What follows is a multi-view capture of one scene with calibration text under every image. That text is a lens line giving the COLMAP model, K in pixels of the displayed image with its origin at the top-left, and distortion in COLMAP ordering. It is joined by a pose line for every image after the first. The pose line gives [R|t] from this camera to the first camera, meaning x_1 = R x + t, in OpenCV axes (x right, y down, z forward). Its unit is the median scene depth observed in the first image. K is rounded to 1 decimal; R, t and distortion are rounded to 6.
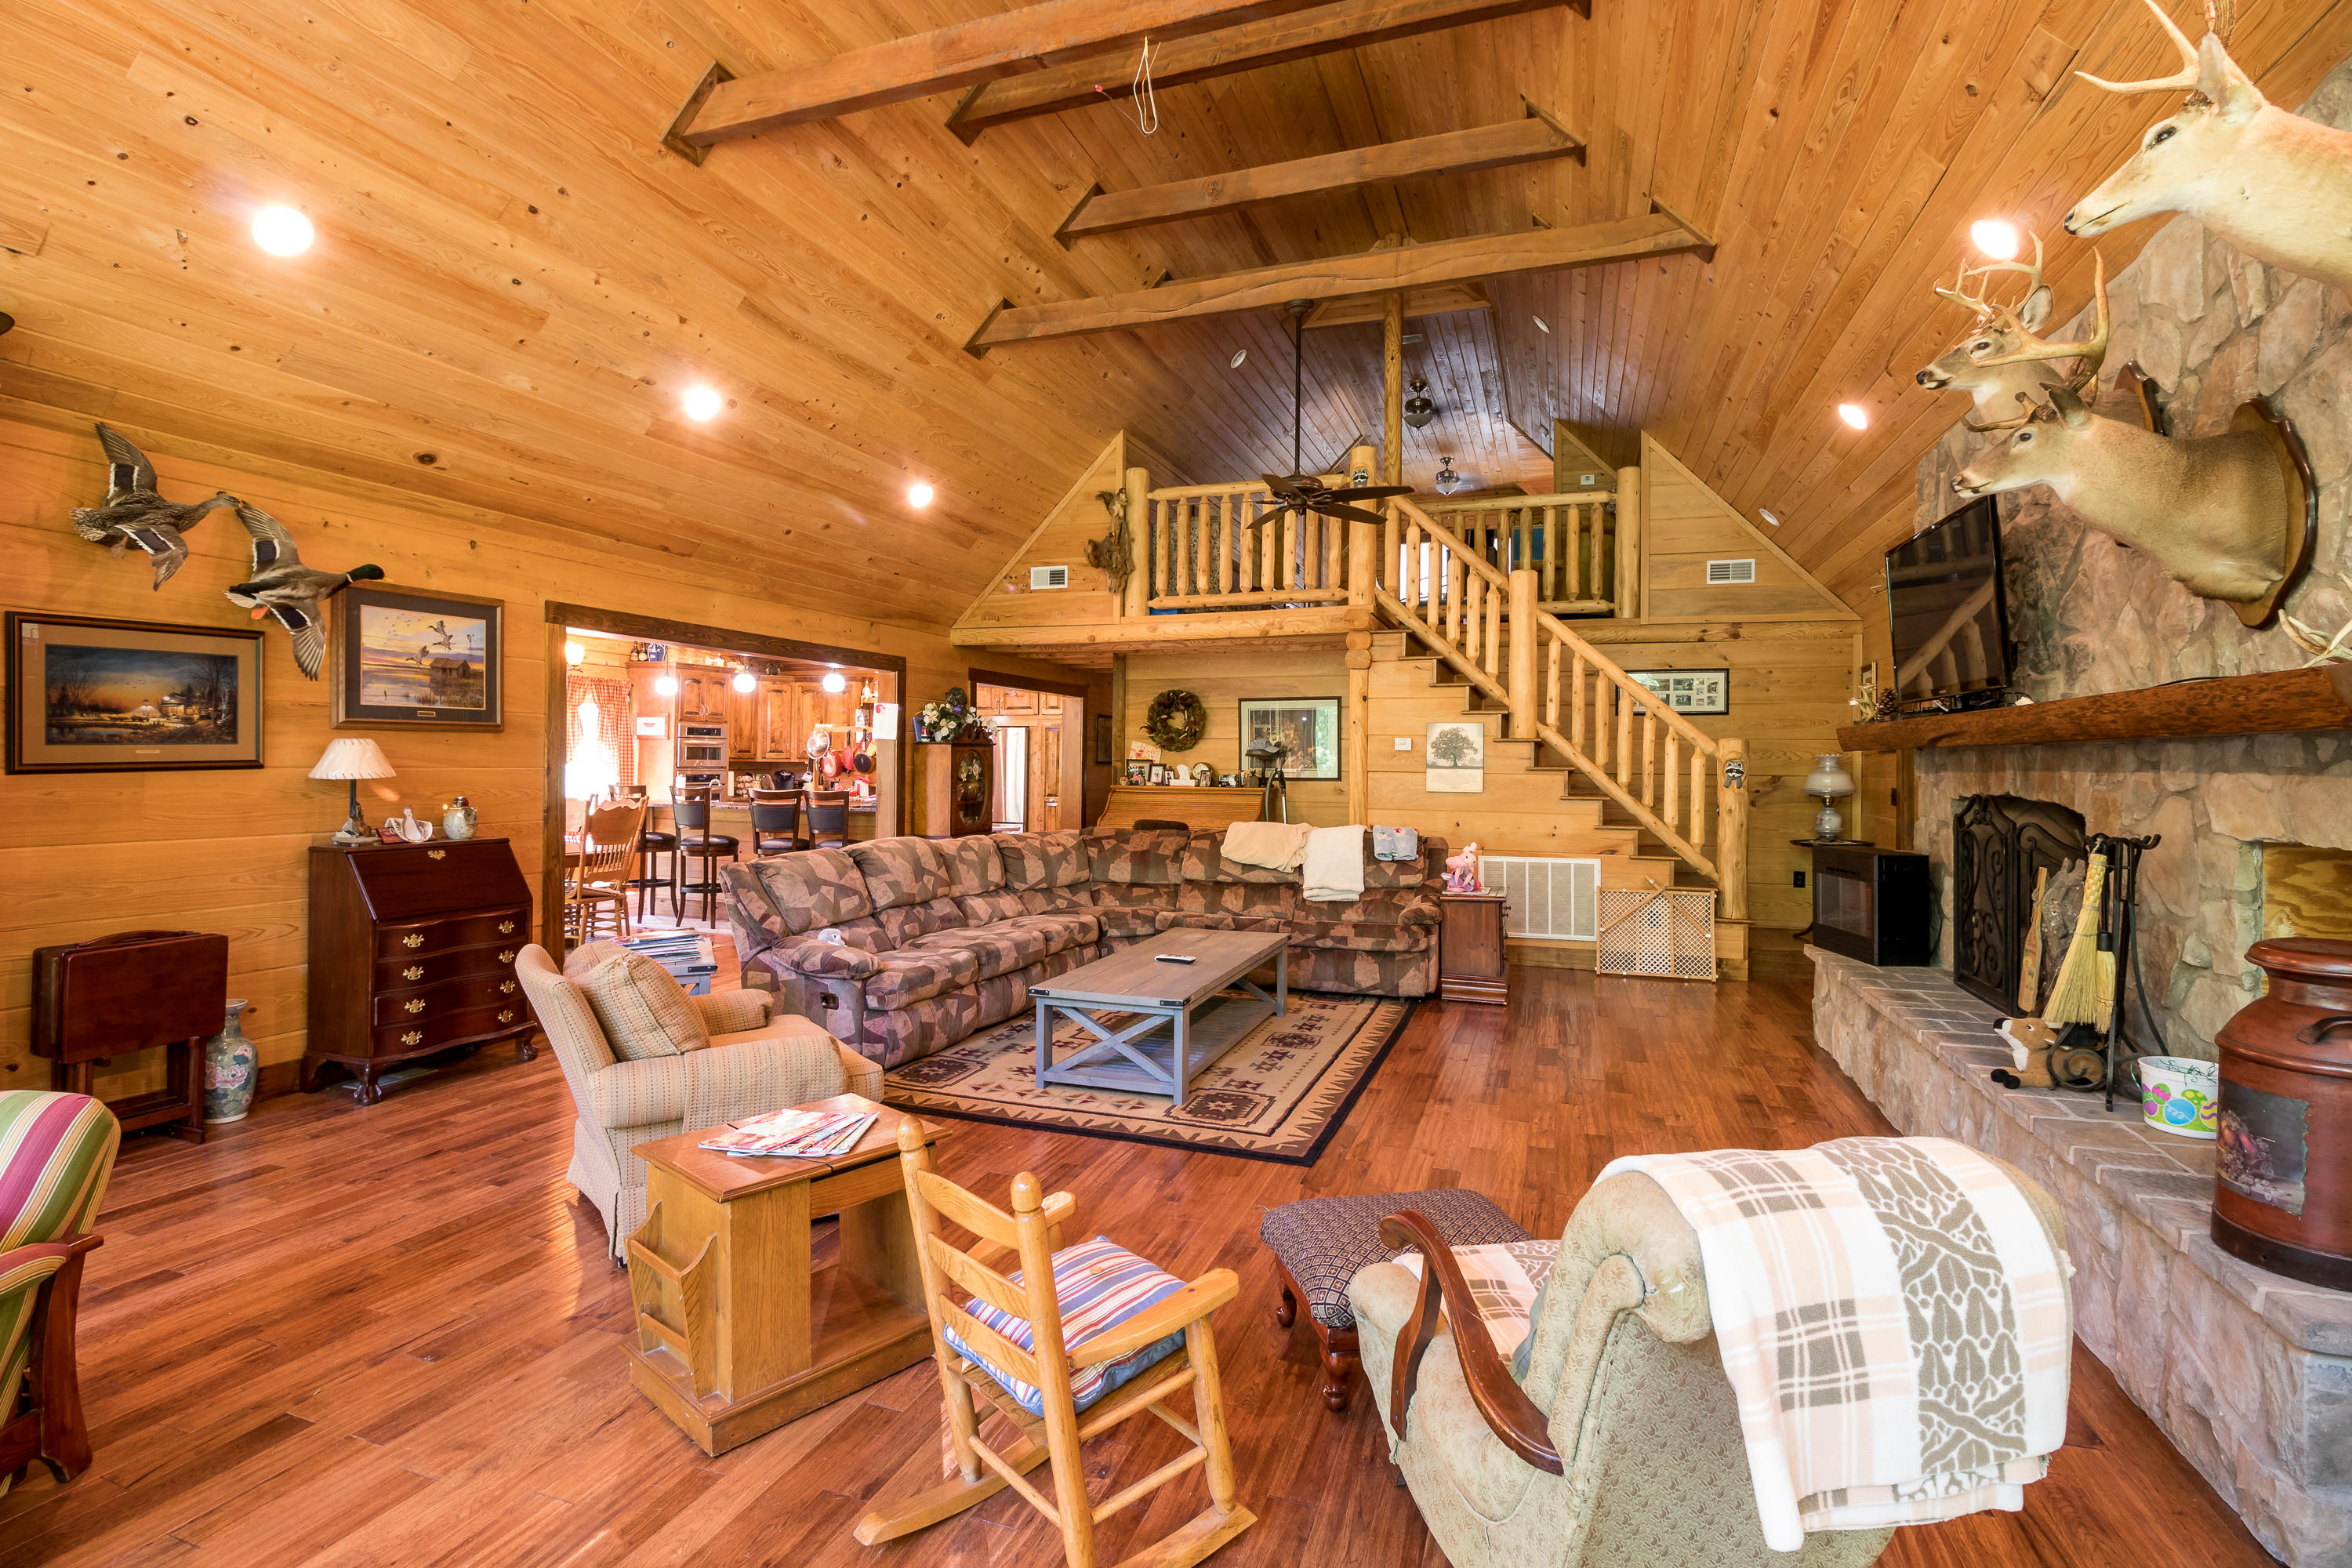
lens RADIAL K [[1114.2, 0, 1164.3], [0, 1114.2, 754.5], [0, 0, 1]] dist [-0.001806, -0.000094]
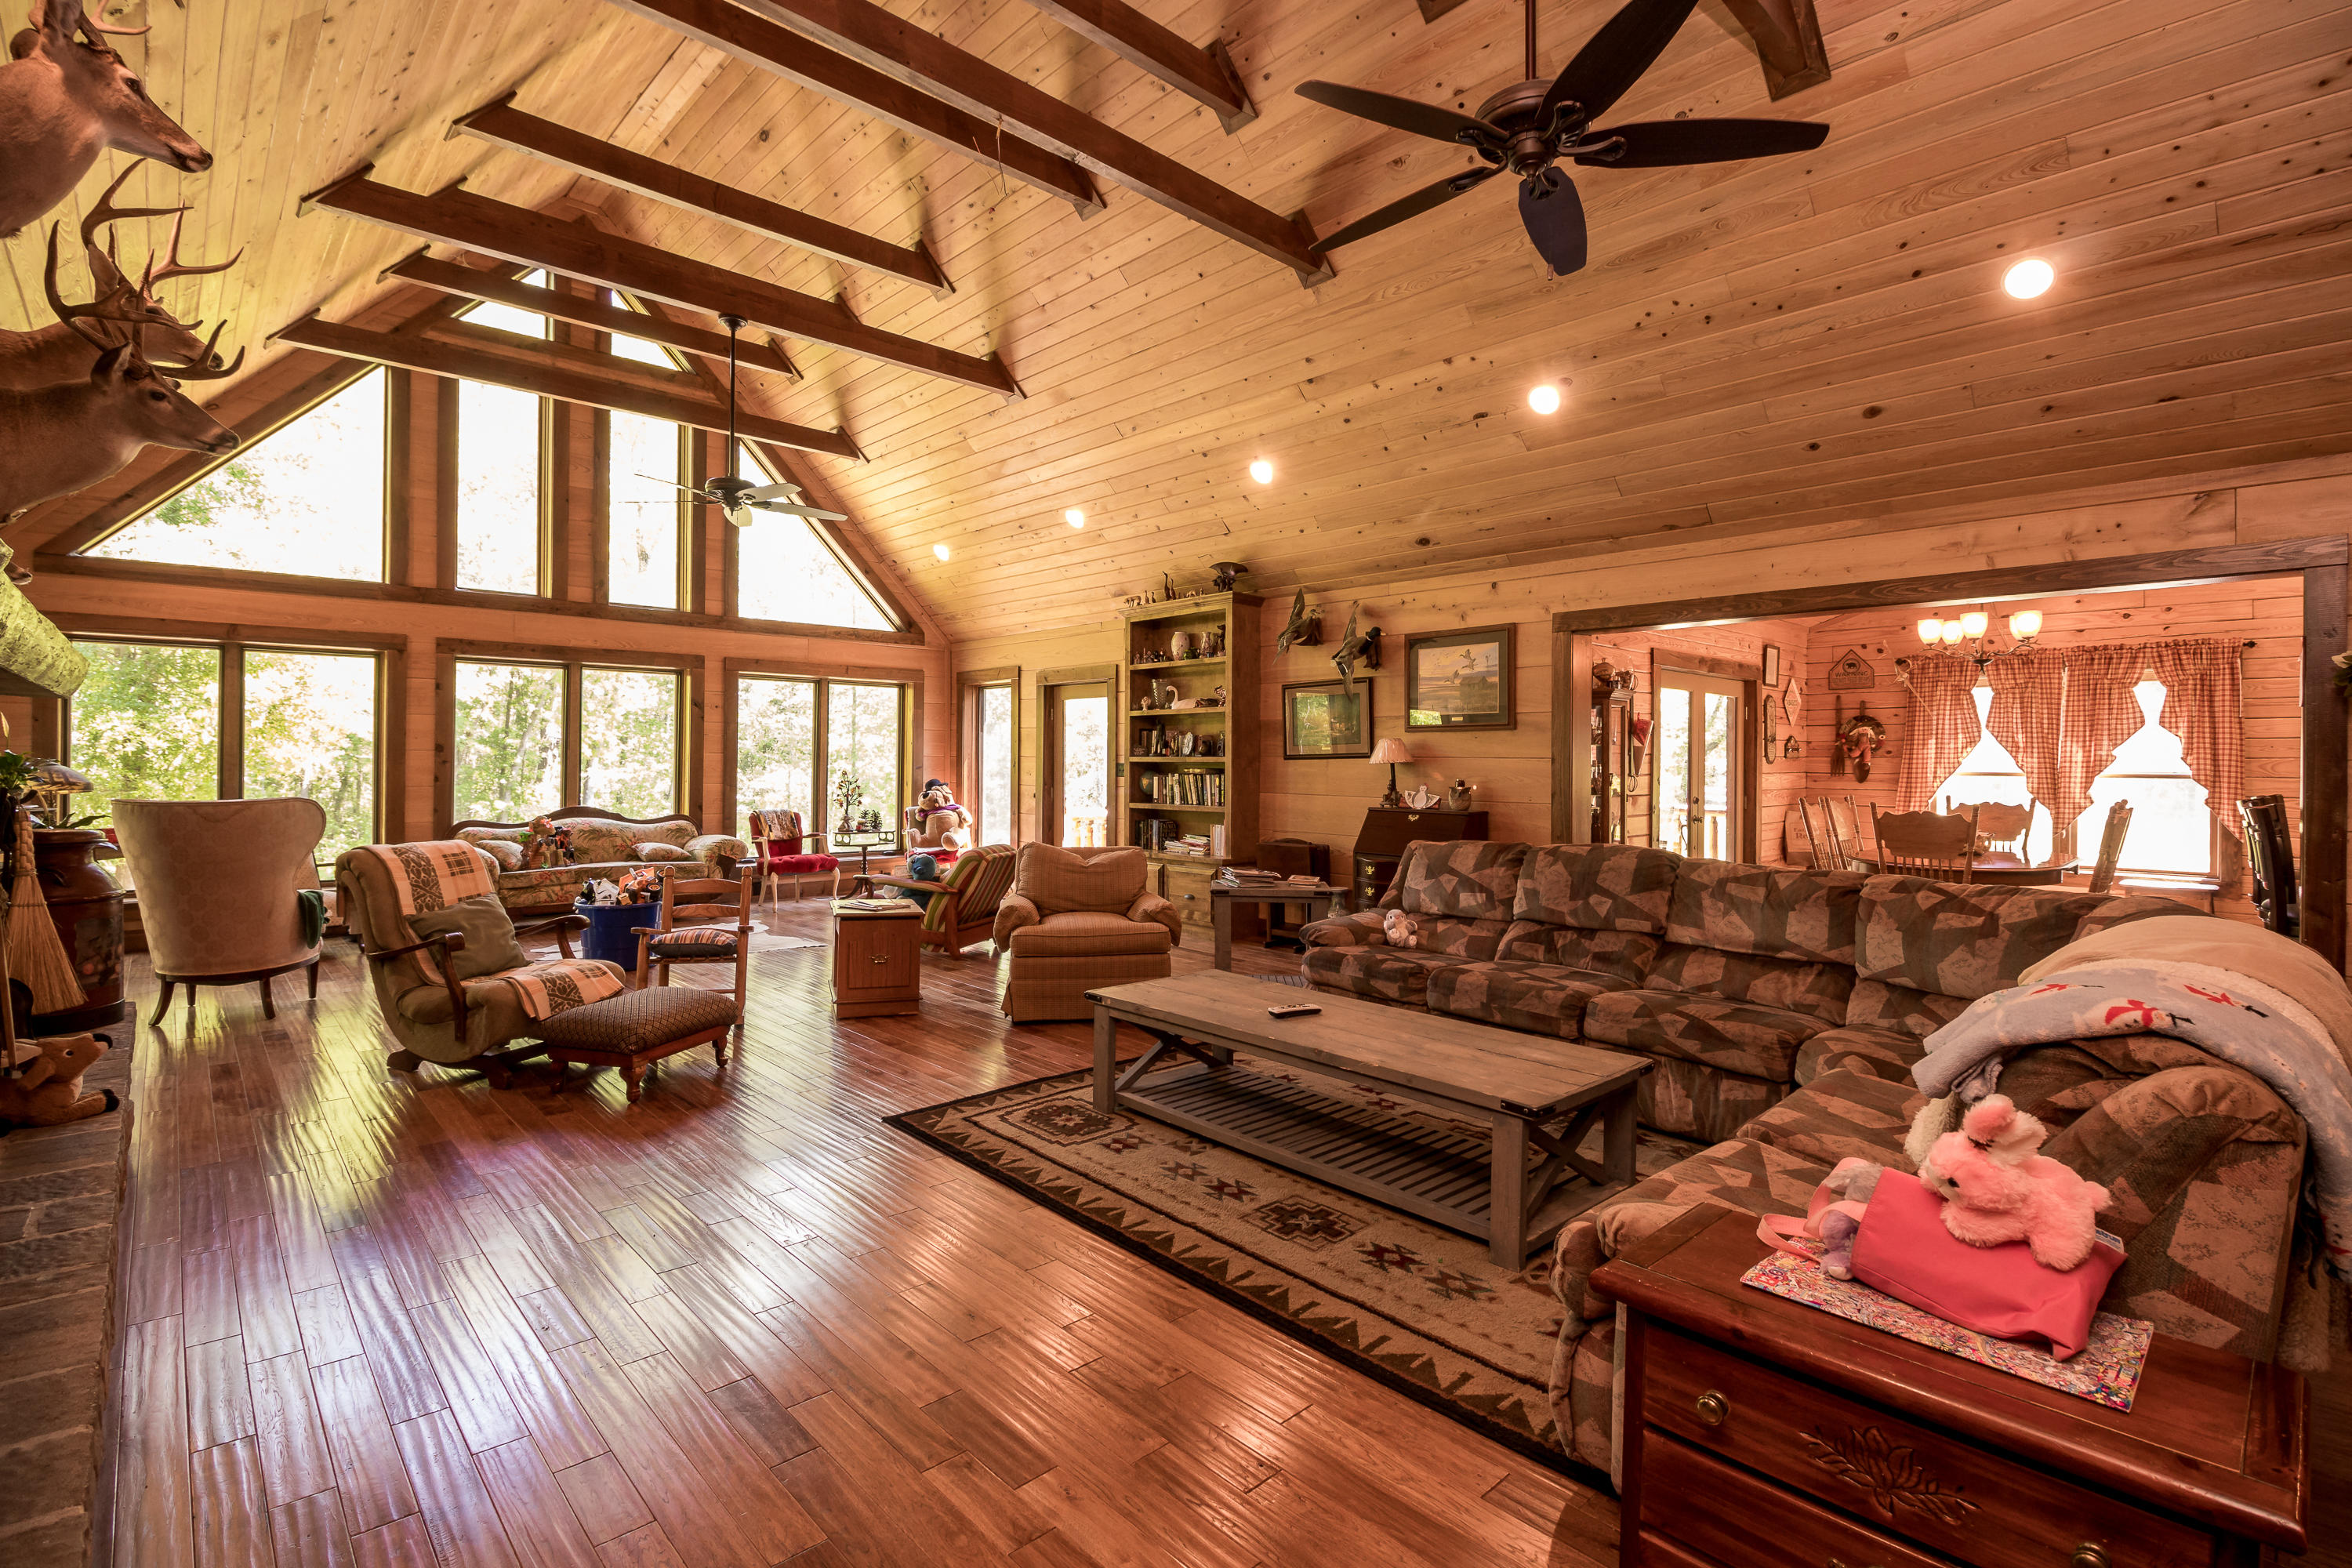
lens RADIAL K [[1090.8, 0, 1181.7], [0, 1090.8, 760.5], [0, 0, 1]] dist [0.000308, 0.000158]
pose [[-0.456786, -0.012388, -0.889490, 0.478217], [-0.007041, 0.999922, -0.010310, 0.021929], [0.889549, 0.001554, -0.456838, 0.895545]]
